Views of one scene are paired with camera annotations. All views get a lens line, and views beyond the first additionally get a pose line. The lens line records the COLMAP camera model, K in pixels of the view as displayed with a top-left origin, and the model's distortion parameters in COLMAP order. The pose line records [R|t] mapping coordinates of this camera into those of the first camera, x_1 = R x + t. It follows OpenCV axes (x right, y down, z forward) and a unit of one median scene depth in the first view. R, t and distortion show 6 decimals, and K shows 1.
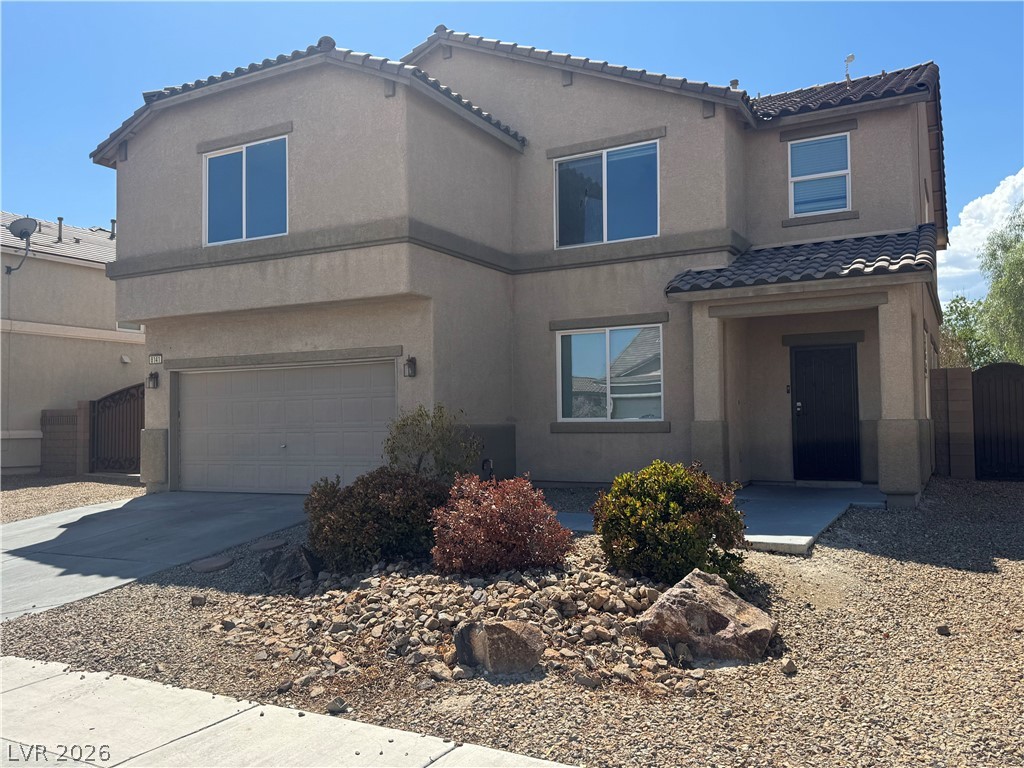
lens RADIAL K [[832.7, 0, 506.9], [0, 832.7, 393.5], [0, 0, 1]] dist [0.122133, -0.189496]
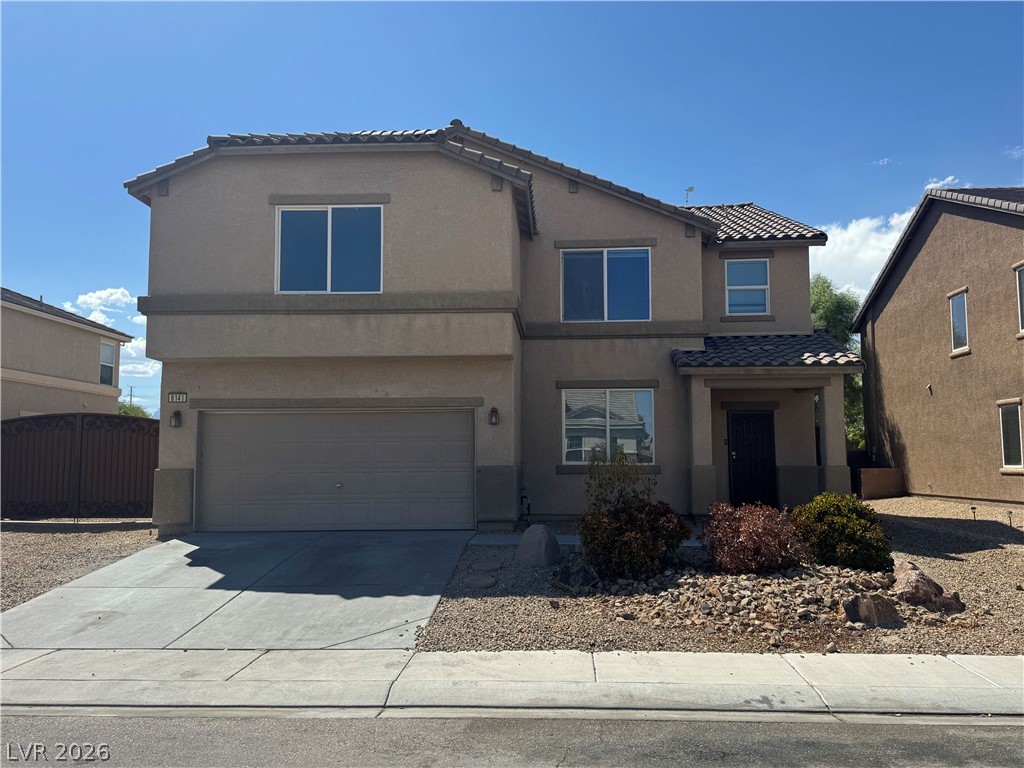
lens RADIAL K [[832.7, 0, 513.1], [0, 832.7, 393.0], [0, 0, 1]] dist [0.122133, -0.189496]
pose [[0.901097, 0.045946, 0.431177, -0.556379], [-0.022972, 0.998032, -0.058341, 0.002958], [-0.433009, 0.042666, 0.900379, -0.060857]]
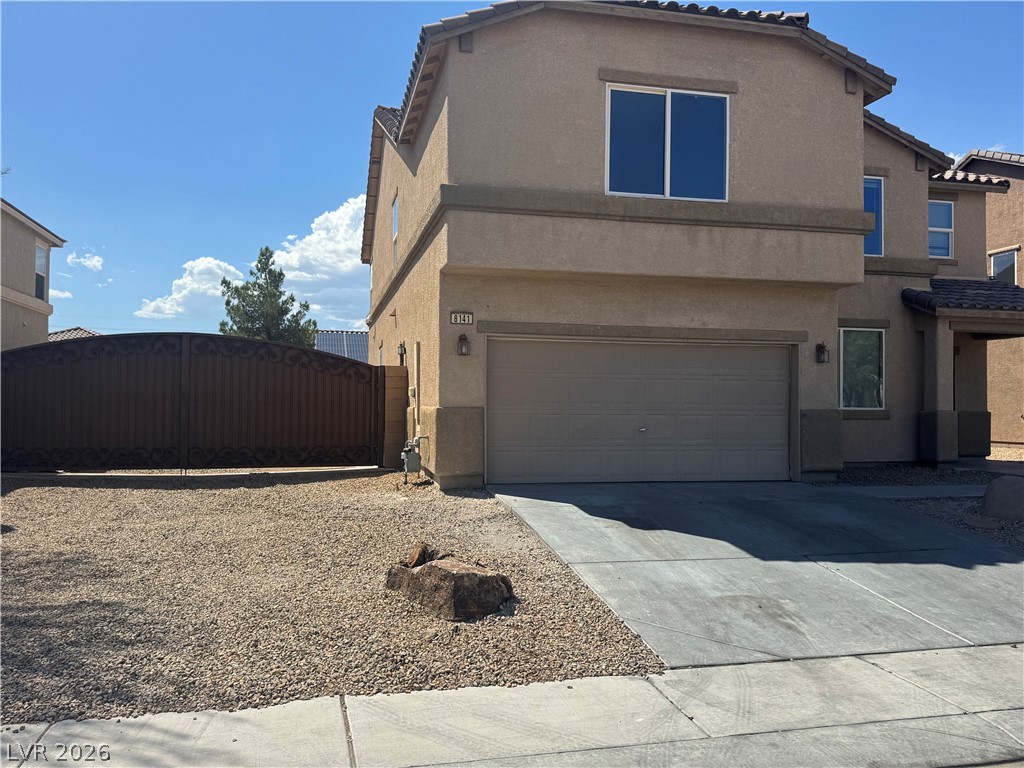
lens RADIAL K [[832.7, 0, 507.5], [0, 832.7, 391.5], [0, 0, 1]] dist [0.122133, -0.189496]
pose [[0.737202, 0.032515, 0.674890, -1.029791], [-0.041211, 0.999146, -0.003121, 0.032219], [-0.674414, -0.025512, 0.737912, 0.456186]]
